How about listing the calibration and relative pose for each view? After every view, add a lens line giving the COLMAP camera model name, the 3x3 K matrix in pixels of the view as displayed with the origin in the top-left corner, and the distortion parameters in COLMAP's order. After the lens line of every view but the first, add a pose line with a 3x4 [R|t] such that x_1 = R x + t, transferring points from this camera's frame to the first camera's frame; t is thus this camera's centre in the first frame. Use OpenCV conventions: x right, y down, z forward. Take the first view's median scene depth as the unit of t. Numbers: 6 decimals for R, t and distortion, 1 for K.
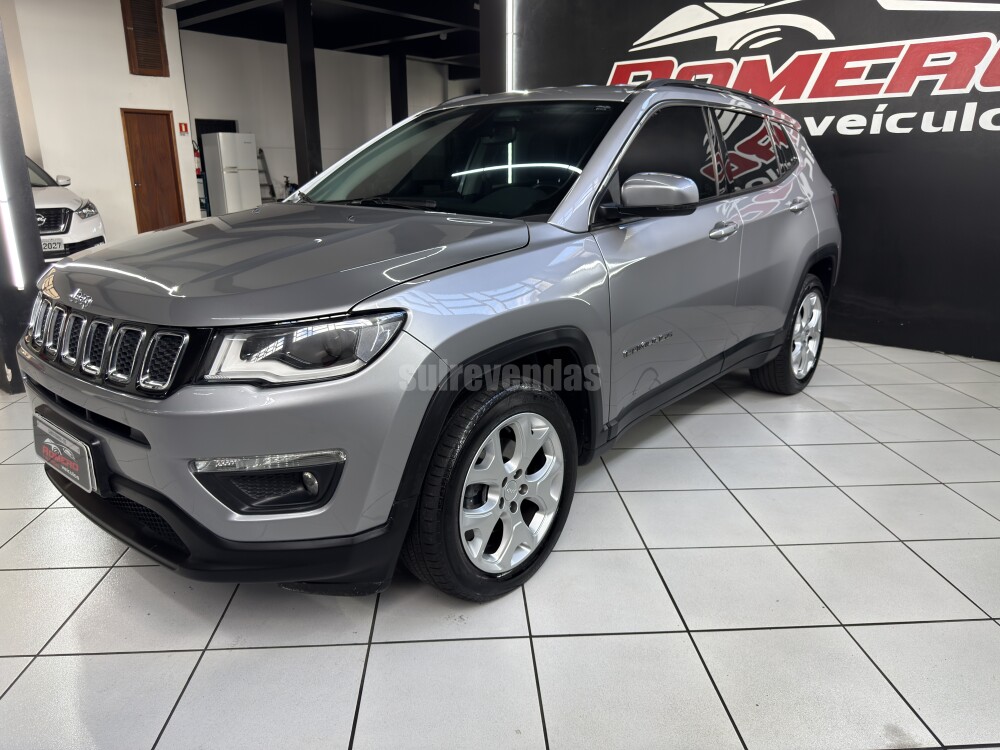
lens RADIAL K [[713.1, 0, 500.0], [0, 713.1, 375.0], [0, 0, 1]] dist [0.005501, -0.001834]
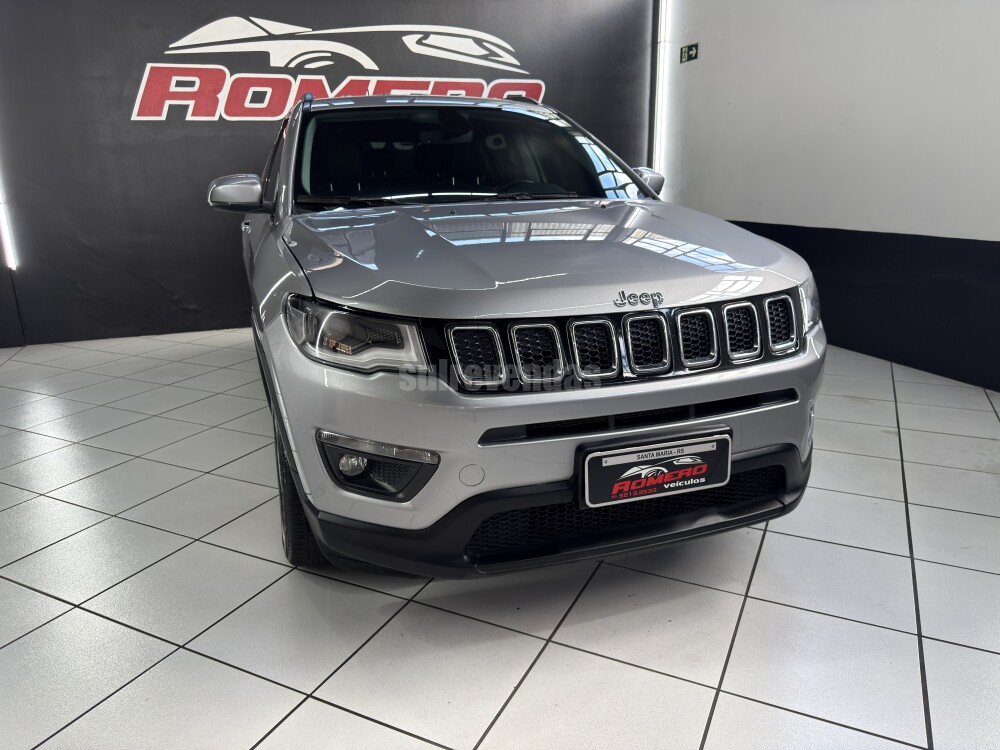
lens RADIAL K [[713.1, 0, 500.0], [0, 713.1, 375.0], [0, 0, 1]] dist [0.005501, -0.001834]
pose [[0.505946, -0.241384, 0.828102, -0.552559], [0.261381, 0.957810, 0.119497, -0.066817], [-0.822009, 0.155991, 0.547694, 0.252355]]
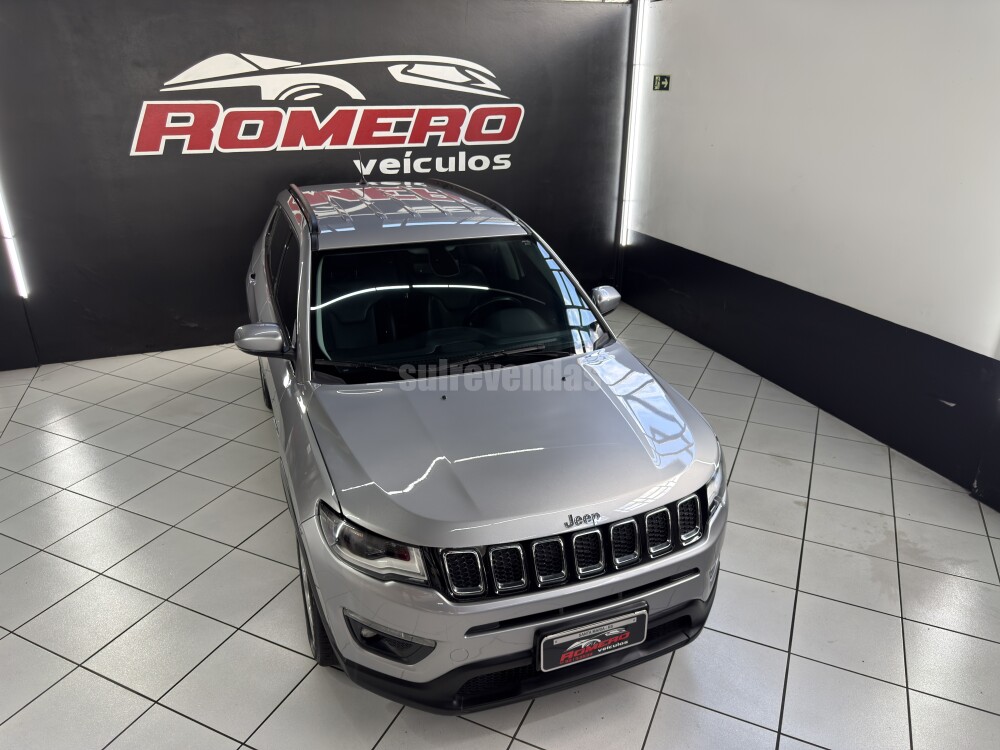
lens RADIAL K [[705.1, 0, 500.0], [0, 705.1, 375.0], [0, 0, 1]] dist [0.037926, -0.055200]
pose [[0.482607, -0.336876, 0.808459, -0.594404], [0.243389, 0.938296, 0.245687, -0.264178], [-0.841339, 0.078200, 0.534820, 0.169155]]
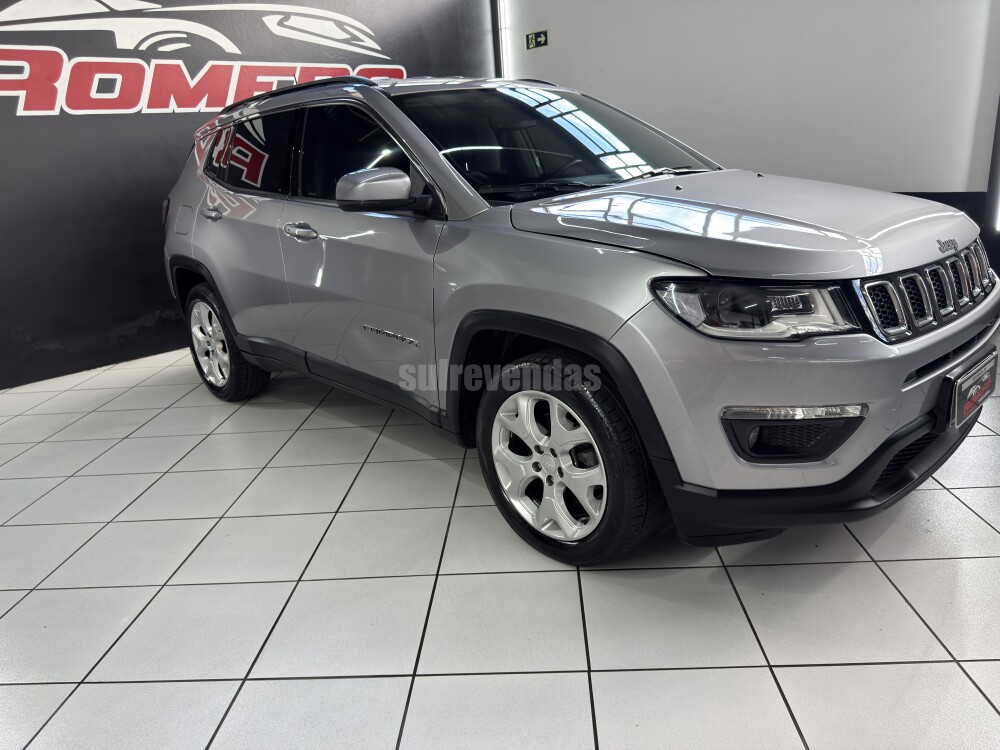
lens RADIAL K [[713.1, 0, 500.0], [0, 713.1, 375.0], [0, 0, 1]] dist [0.005501, -0.001834]
pose [[0.114998, -0.304069, 0.945684, -0.655454], [0.344998, 0.904966, 0.249025, -0.165394], [-0.931532, 0.297621, 0.208972, 0.557083]]
